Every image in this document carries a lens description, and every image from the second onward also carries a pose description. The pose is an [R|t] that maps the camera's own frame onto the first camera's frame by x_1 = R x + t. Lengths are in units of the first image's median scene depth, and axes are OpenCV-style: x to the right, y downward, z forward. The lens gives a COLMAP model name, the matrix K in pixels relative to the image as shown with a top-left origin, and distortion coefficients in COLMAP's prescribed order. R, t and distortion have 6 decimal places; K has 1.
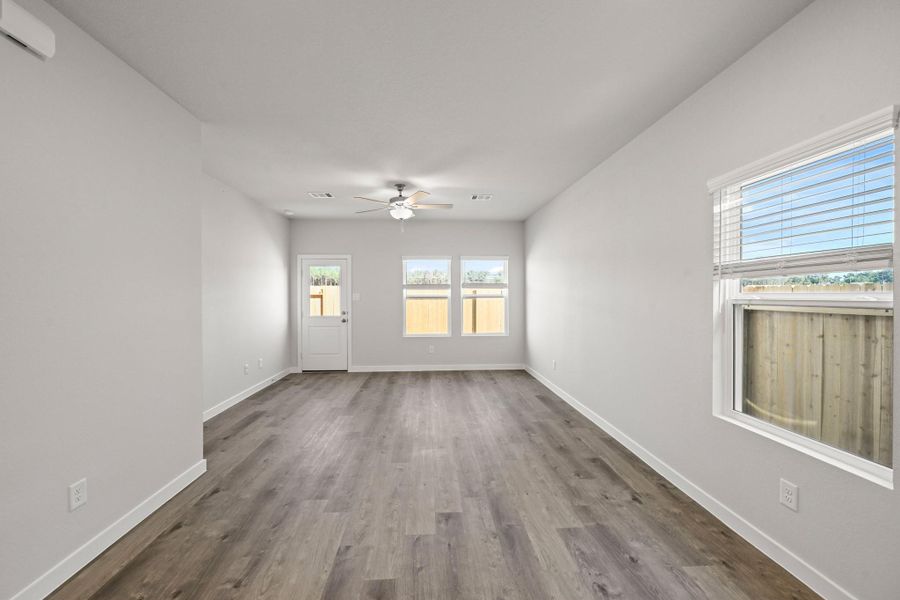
lens RADIAL K [[356.7, 0, 446.7], [0, 356.7, 298.4], [0, 0, 1]] dist [-0.001966, 0.000520]
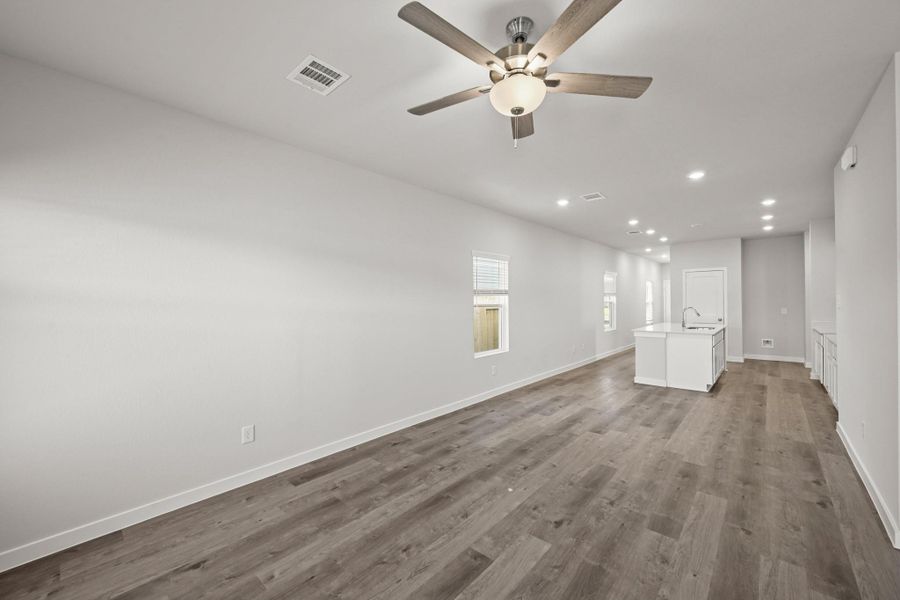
lens RADIAL K [[356.7, 0, 450.9], [0, 356.7, 300.0], [0, 0, 1]] dist [-0.001966, 0.000520]
pose [[-0.708083, 0.015329, 0.705962, -0.538707], [0.020295, 0.999793, -0.001354, -0.021281], [-0.705837, 0.013369, -0.708248, 2.041694]]
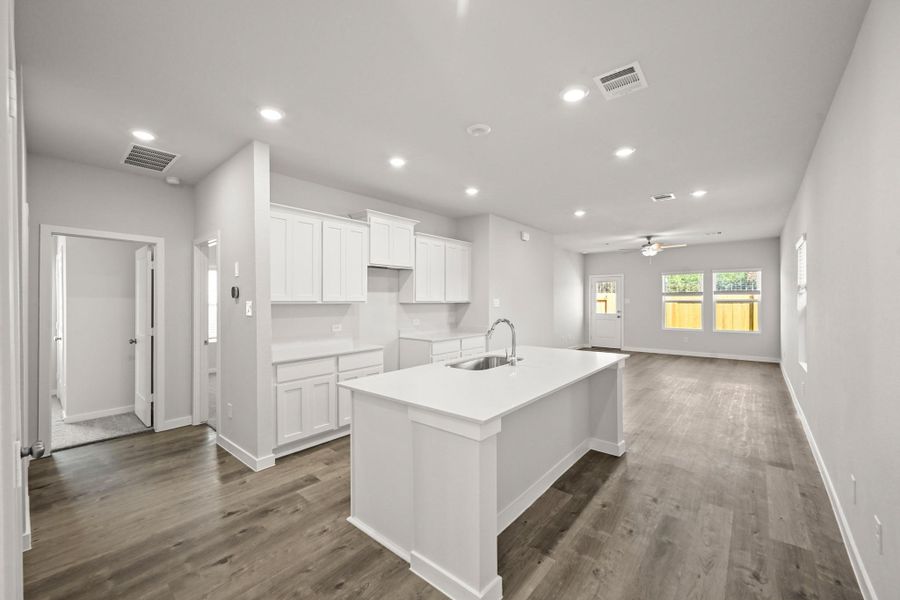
lens RADIAL K [[356.7, 0, 453.0], [0, 356.7, 304.6], [0, 0, 1]] dist [-0.001966, 0.000520]
pose [[0.727460, 0.008469, -0.686098, 0.266388], [-0.004624, 0.999962, 0.007440, 0.002055], [0.686134, -0.002239, 0.727472, -0.656191]]
